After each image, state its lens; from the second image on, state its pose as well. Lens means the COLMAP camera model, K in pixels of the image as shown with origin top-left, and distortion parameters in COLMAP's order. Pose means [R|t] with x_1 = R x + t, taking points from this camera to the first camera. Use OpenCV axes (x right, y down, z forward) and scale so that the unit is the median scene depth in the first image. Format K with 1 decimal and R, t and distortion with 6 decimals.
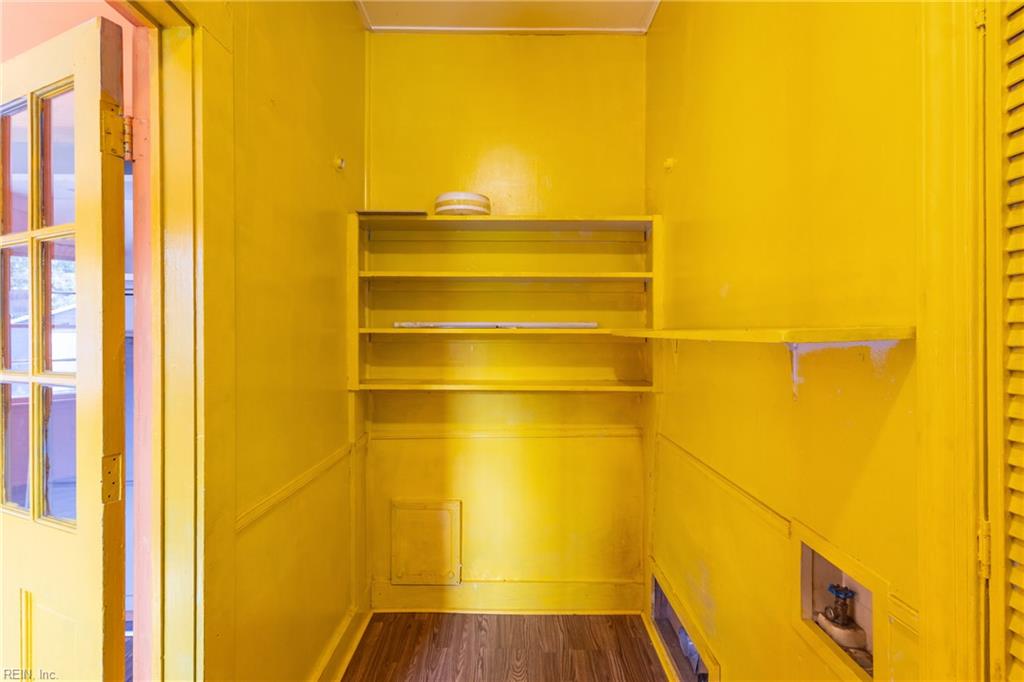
lens RADIAL K [[484.8, 0, 515.5], [0, 484.8, 334.7], [0, 0, 1]] dist [0.002625, -0.000073]
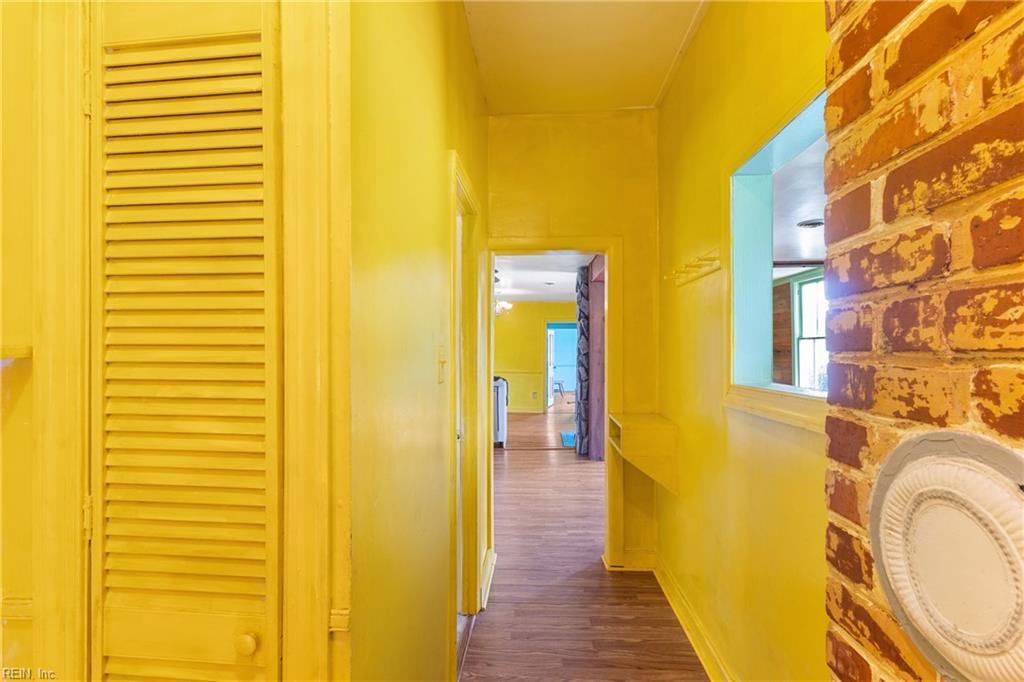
lens RADIAL K [[484.8, 0, 511.2], [0, 484.8, 345.5], [0, 0, 1]] dist [0.002625, -0.000073]
pose [[0.084021, 0.012553, 0.996385, -0.243907], [0.005862, 0.999897, -0.013091, 0.001944], [-0.996447, 0.006941, 0.083938, -0.242796]]
